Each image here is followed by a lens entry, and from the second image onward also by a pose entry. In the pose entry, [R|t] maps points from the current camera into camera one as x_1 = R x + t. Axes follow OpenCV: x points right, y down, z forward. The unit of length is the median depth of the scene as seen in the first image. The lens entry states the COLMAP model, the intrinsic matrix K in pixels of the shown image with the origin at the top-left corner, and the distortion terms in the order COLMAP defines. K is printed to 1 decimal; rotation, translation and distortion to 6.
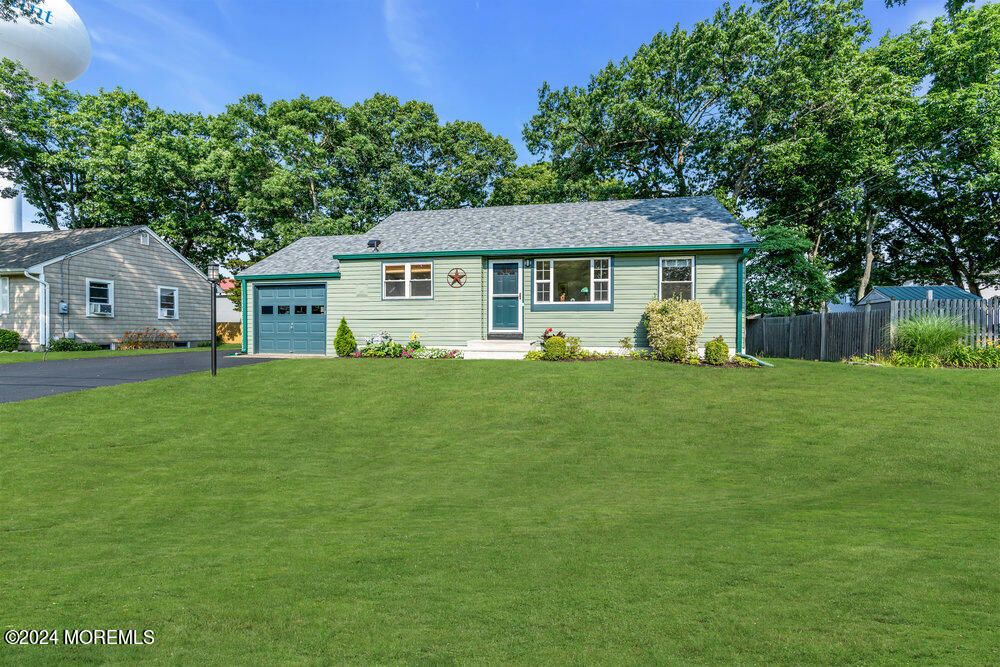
lens RADIAL K [[451.8, 0, 501.0], [0, 451.8, 332.9], [0, 0, 1]] dist [-0.002500, 0.000545]
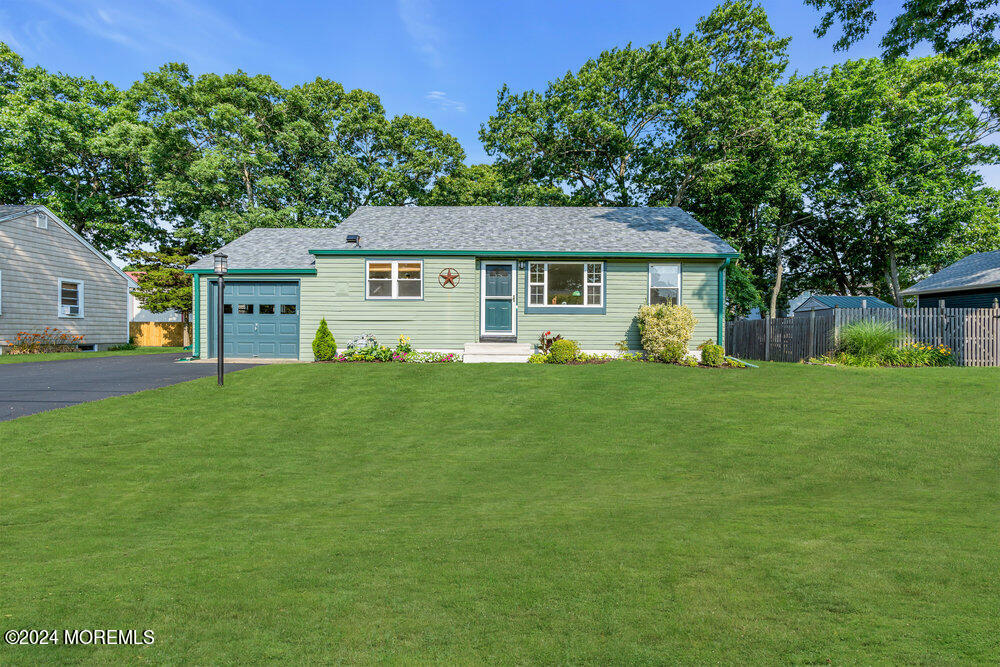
lens RADIAL K [[452.3, 0, 500.0], [0, 452.3, 333.5], [0, 0, 1]] dist [-0.001539, 0.000679]
pose [[0.982639, 0.003882, 0.185486, -0.159363], [-0.003307, 0.999989, -0.003406, -0.001344], [-0.185497, 0.002733, 0.982641, 0.032700]]
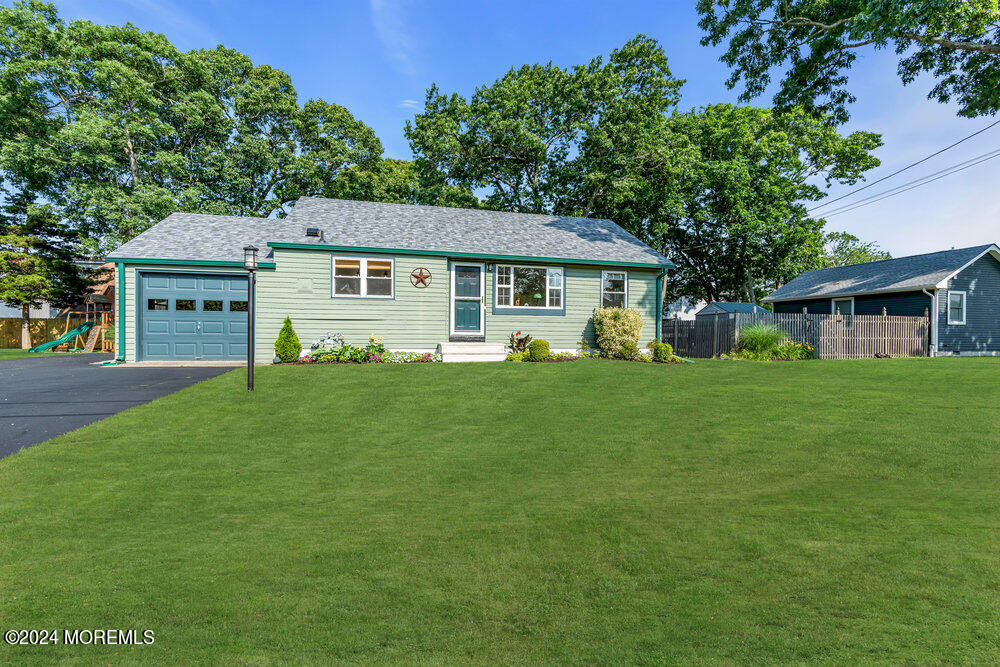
lens RADIAL K [[454.8, 0, 500.8], [0, 454.8, 331.5], [0, 0, 1]] dist [-0.000612, 0.001010]
pose [[0.901121, 0.006968, 0.433511, -0.341466], [-0.004095, 0.999963, -0.007562, -0.001425], [-0.433547, 0.005039, 0.901117, 0.053424]]
